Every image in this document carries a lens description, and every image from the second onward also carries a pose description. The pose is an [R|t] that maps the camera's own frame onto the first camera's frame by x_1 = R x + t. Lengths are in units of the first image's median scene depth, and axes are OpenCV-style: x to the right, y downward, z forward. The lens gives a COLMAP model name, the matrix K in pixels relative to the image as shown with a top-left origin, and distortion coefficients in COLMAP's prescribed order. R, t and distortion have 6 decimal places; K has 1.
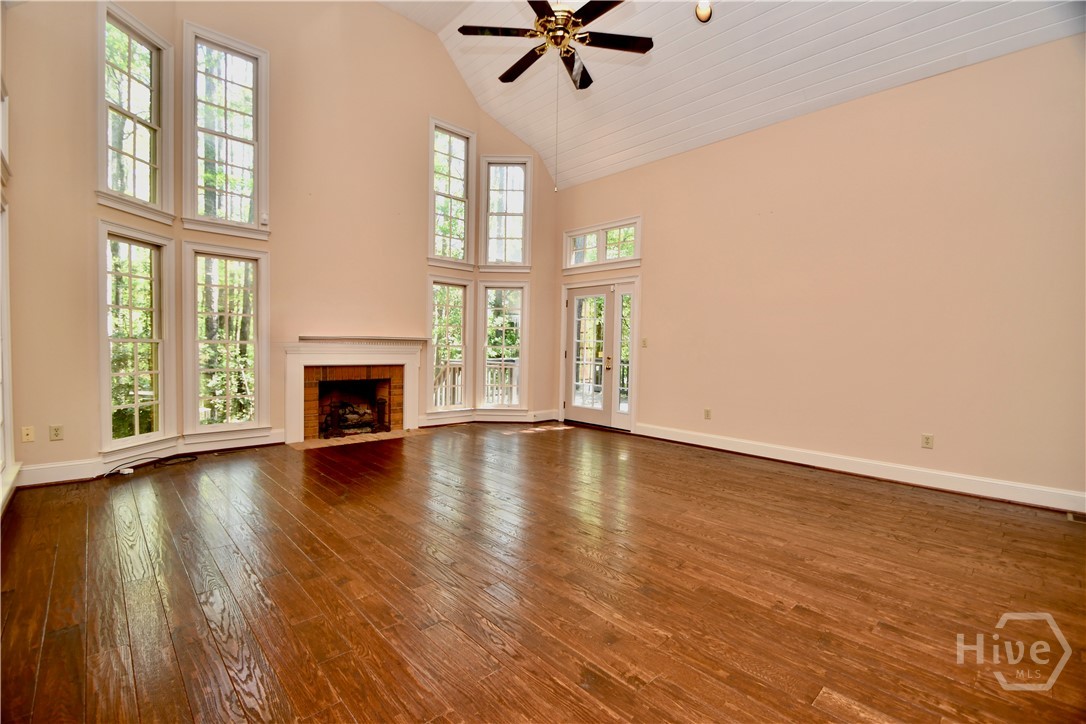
lens RADIAL K [[472.3, 0, 534.3], [0, 472.3, 363.7], [0, 0, 1]] dist [0.018236, -0.020251]
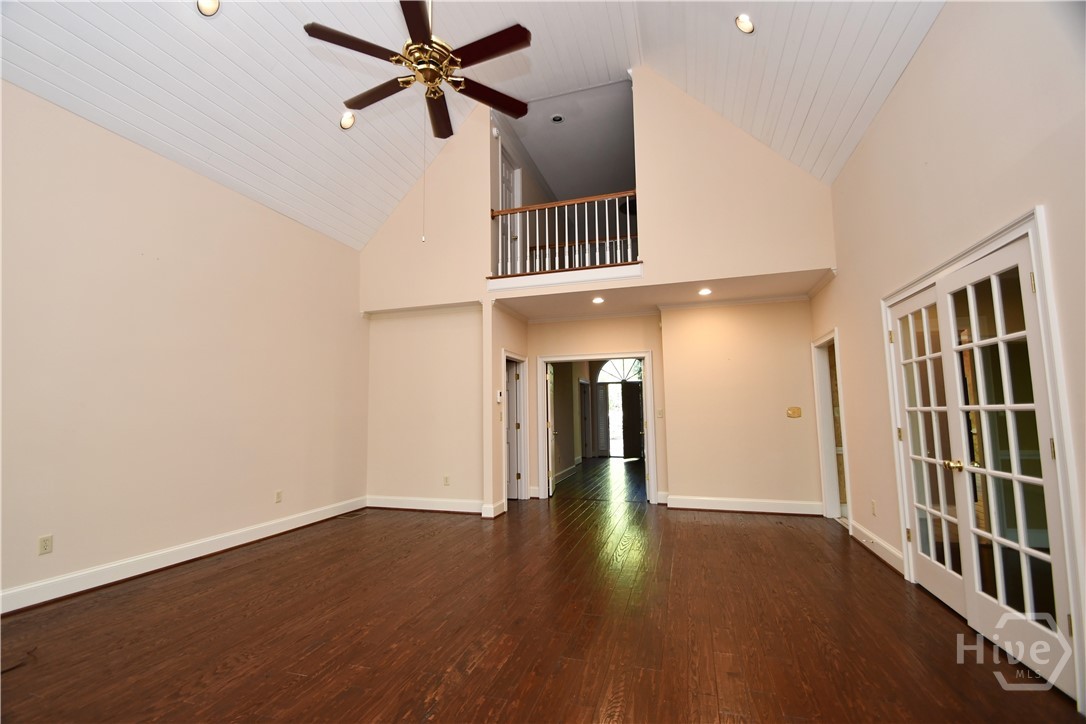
lens RADIAL K [[472.3, 0, 534.3], [0, 472.3, 363.7], [0, 0, 1]] dist [0.018236, -0.020251]
pose [[-0.490331, 0.076275, 0.868192, -0.416056], [0.038940, 0.997085, -0.065607, -0.052131], [-0.870666, 0.001638, -0.491873, 0.694045]]
